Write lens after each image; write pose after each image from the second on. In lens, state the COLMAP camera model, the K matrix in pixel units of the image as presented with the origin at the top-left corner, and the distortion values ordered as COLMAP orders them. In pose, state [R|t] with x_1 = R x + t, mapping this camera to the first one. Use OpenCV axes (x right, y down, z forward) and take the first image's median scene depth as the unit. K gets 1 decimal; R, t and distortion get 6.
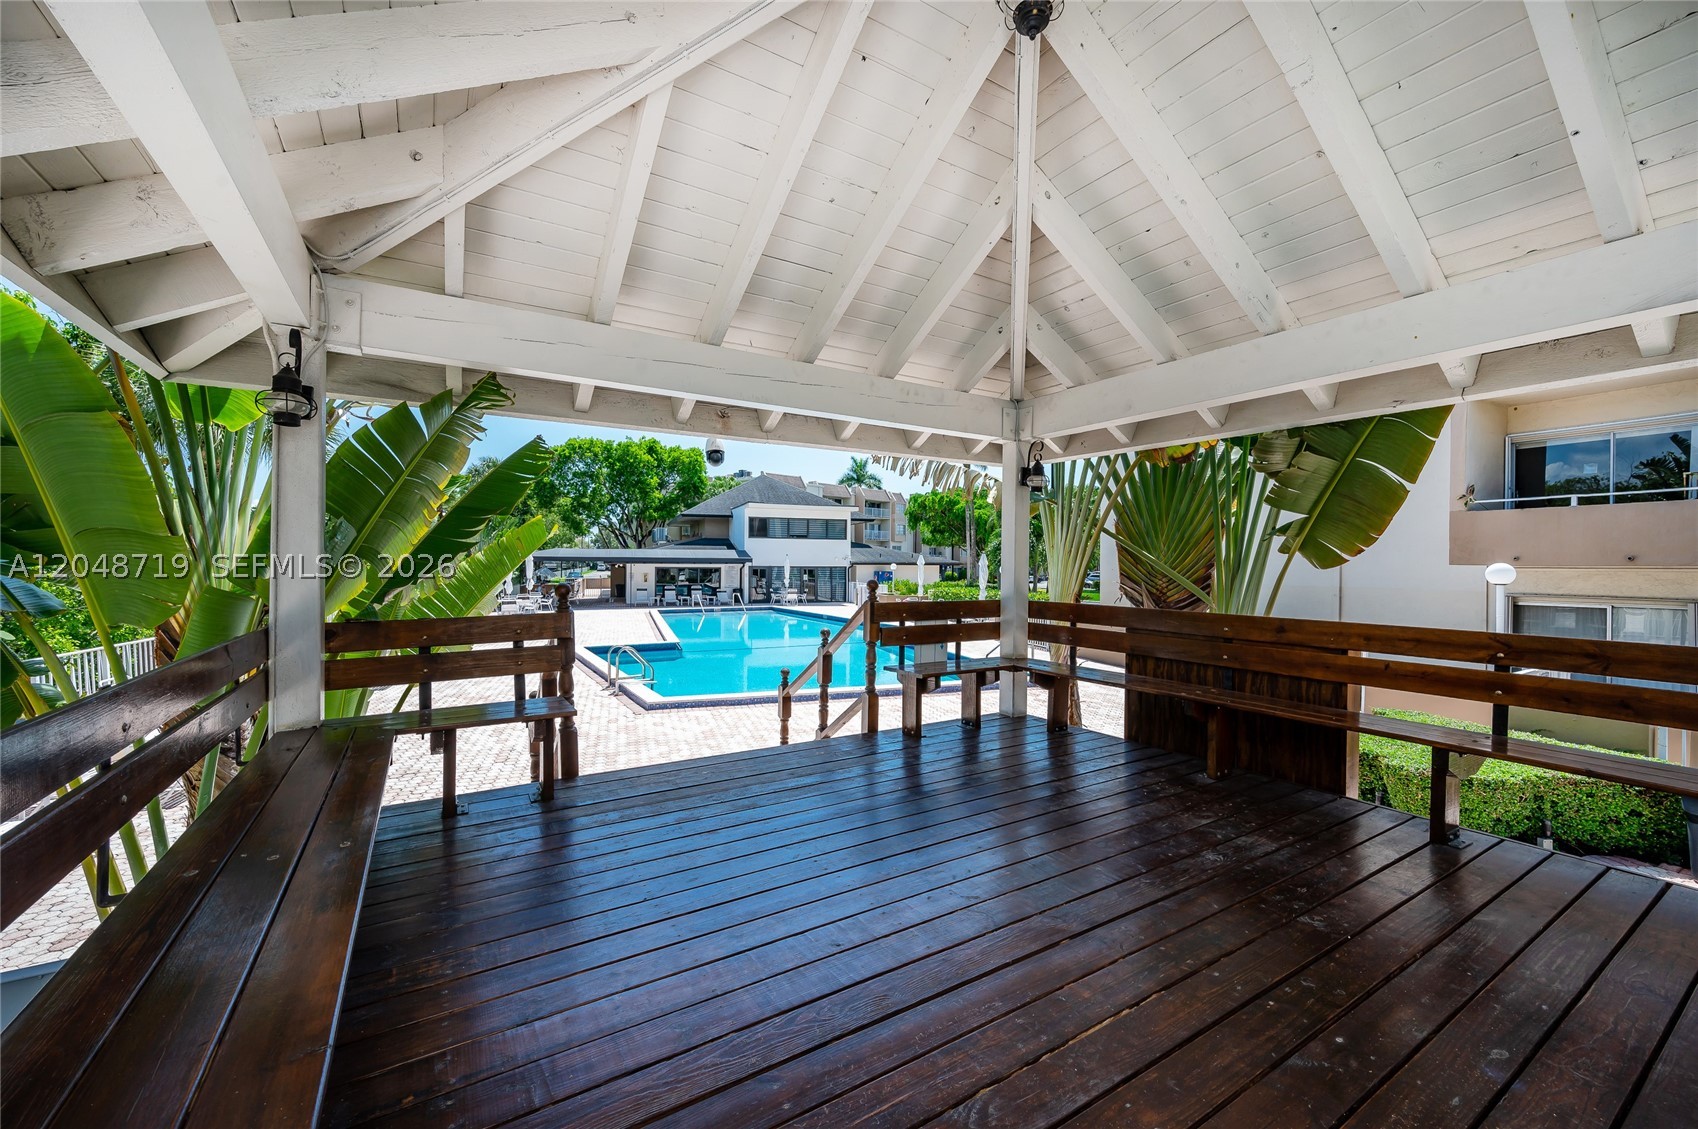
lens RADIAL K [[667.2, 0, 857.8], [0, 667.2, 563.9], [0, 0, 1]] dist [-0.004255, -0.001356]
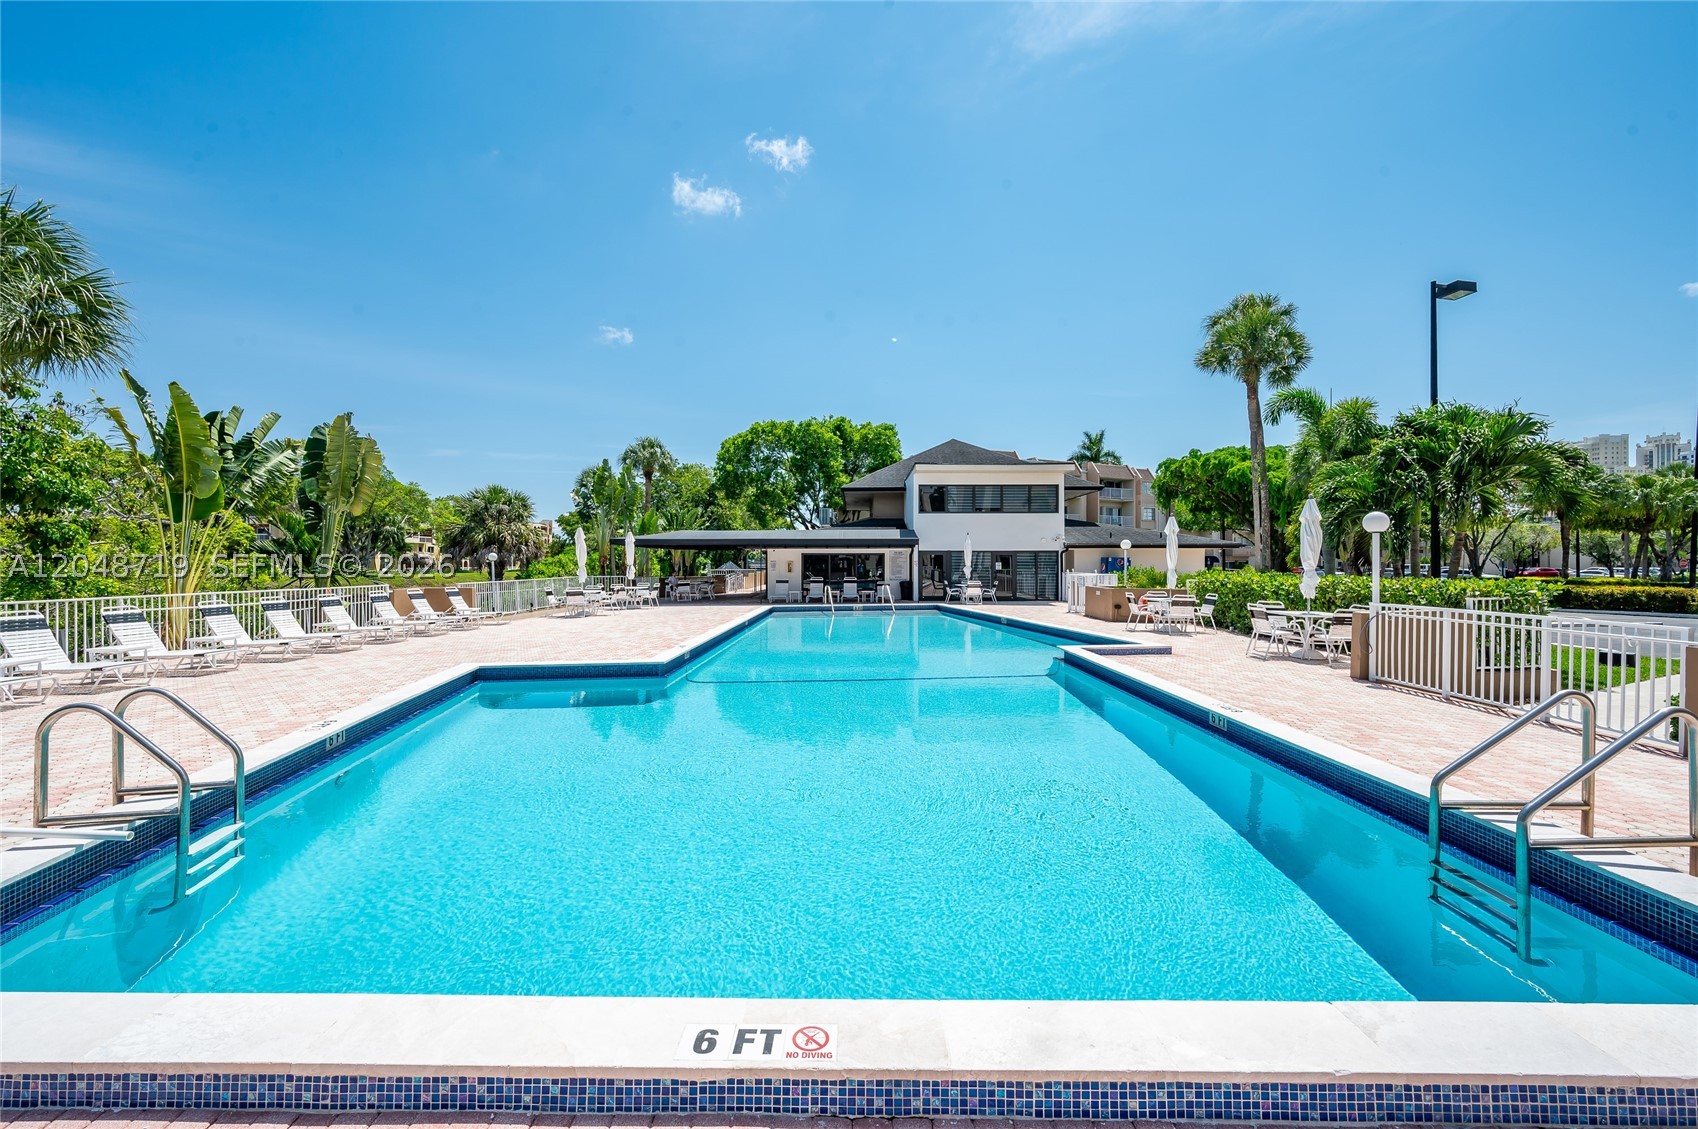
lens RADIAL K [[667.2, 0, 843.0], [0, 667.2, 561.9], [0, 0, 1]] dist [-0.004255, -0.001356]
pose [[0.931232, -0.009874, -0.364294, 0.028446], [0.007276, 0.999937, -0.008503, 0.020200], [0.364355, 0.005268, 0.931245, 0.256158]]
